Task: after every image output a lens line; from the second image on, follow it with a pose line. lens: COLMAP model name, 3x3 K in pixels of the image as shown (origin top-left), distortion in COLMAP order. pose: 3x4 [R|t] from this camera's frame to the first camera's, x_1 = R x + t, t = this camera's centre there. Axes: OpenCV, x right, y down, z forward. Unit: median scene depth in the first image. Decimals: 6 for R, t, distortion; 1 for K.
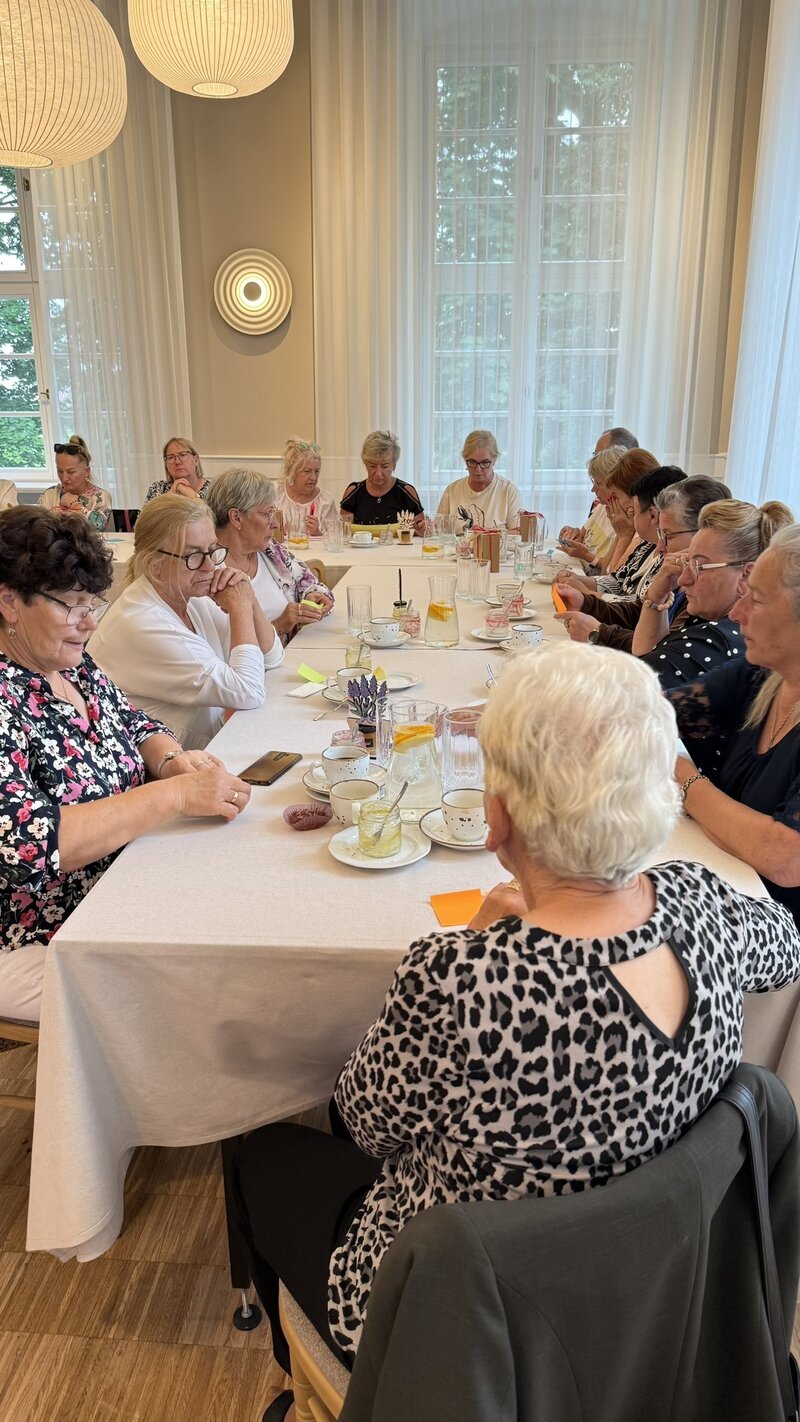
lens RADIAL K [[993.6, 0, 405.2], [0, 993.6, 707.6], [0, 0, 1]] dist [0.070662, -0.089196]
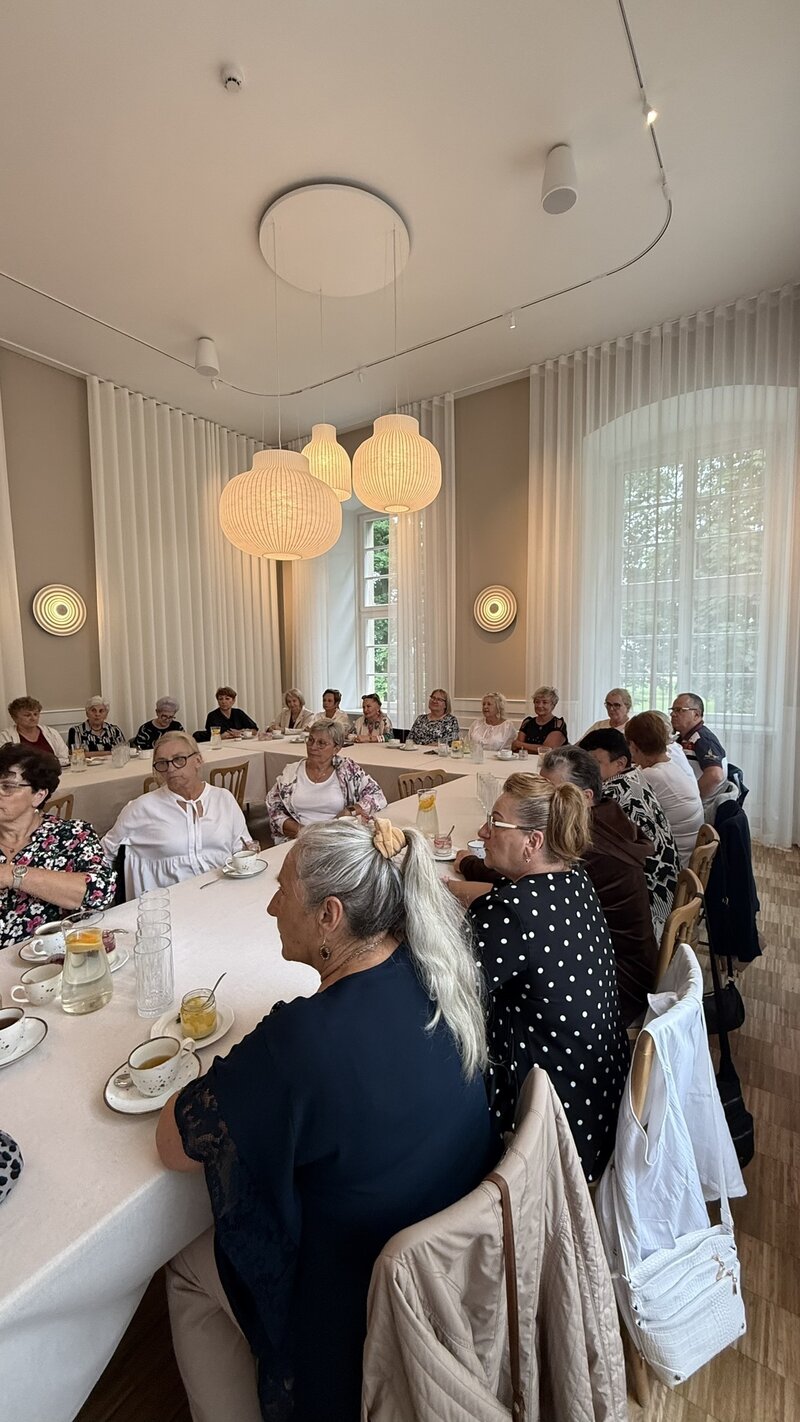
lens RADIAL K [[568.6, 0, 388.3], [0, 568.6, 702.9], [0, 0, 1]] dist [-0.006581, 0.003747]
pose [[0.859397, 0.031316, -0.510348, 0.390251], [-0.142958, 0.973033, -0.181024, -0.106112], [0.490917, 0.228530, 0.840699, 0.256345]]
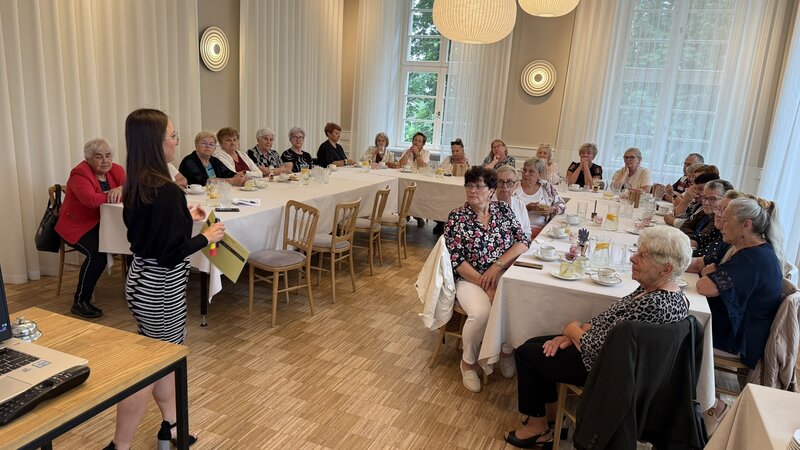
lens RADIAL K [[559.0, 0, 394.6], [0, 559.0, 228.1], [0, 0, 1]] dist [0.070662, -0.089196]
pose [[0.943585, 0.133453, -0.303048, -0.046224], [-0.159433, 0.985225, -0.062553, 0.106706], [0.290223, 0.107340, 0.950920, -0.538078]]
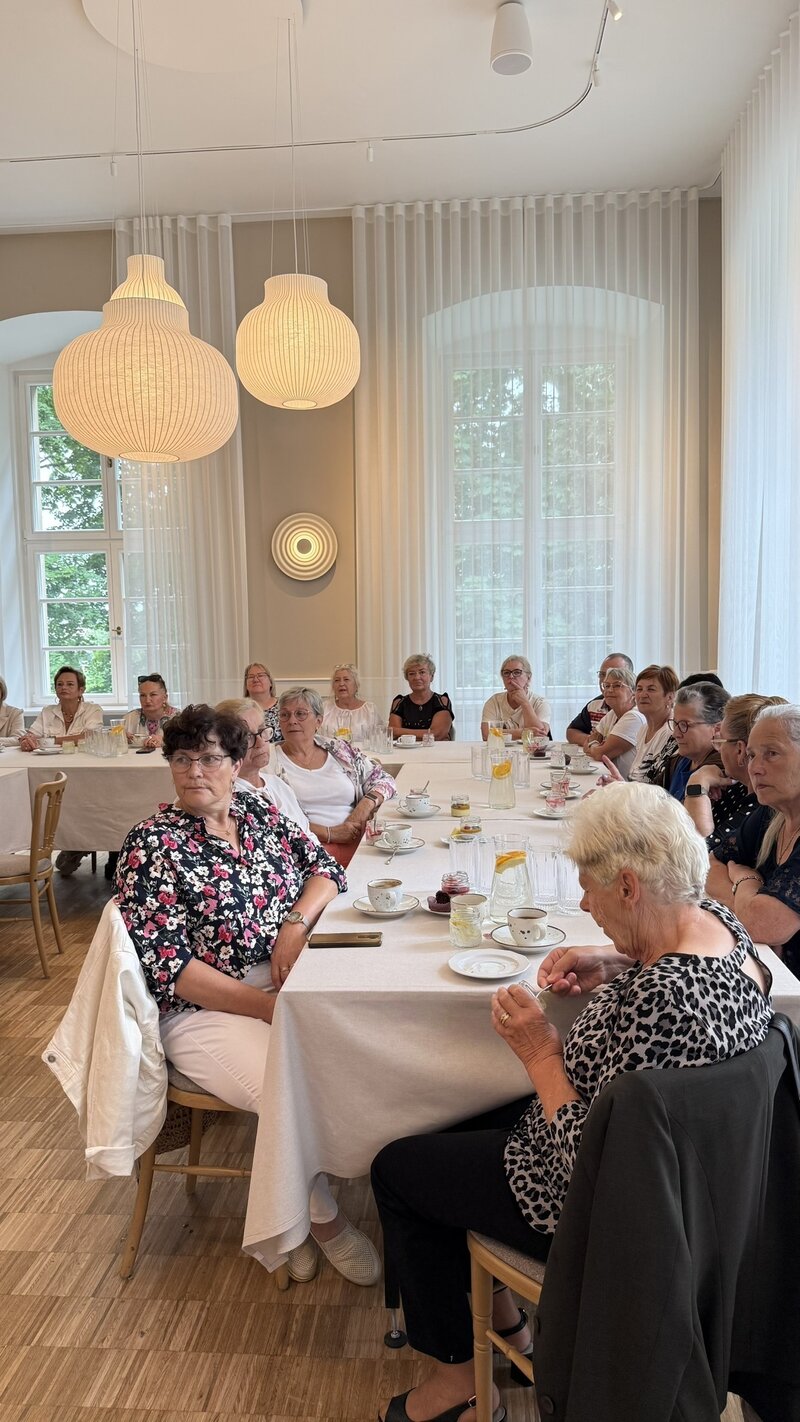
lens RADIAL K [[993.6, 0, 397.2], [0, 993.6, 707.7], [0, 0, 1]] dist [0.070662, -0.089196]
pose [[0.999829, -0.017391, -0.006334, -0.072551], [0.015571, 0.975364, -0.220053, 0.065652], [0.010005, 0.219916, 0.975467, -0.205205]]
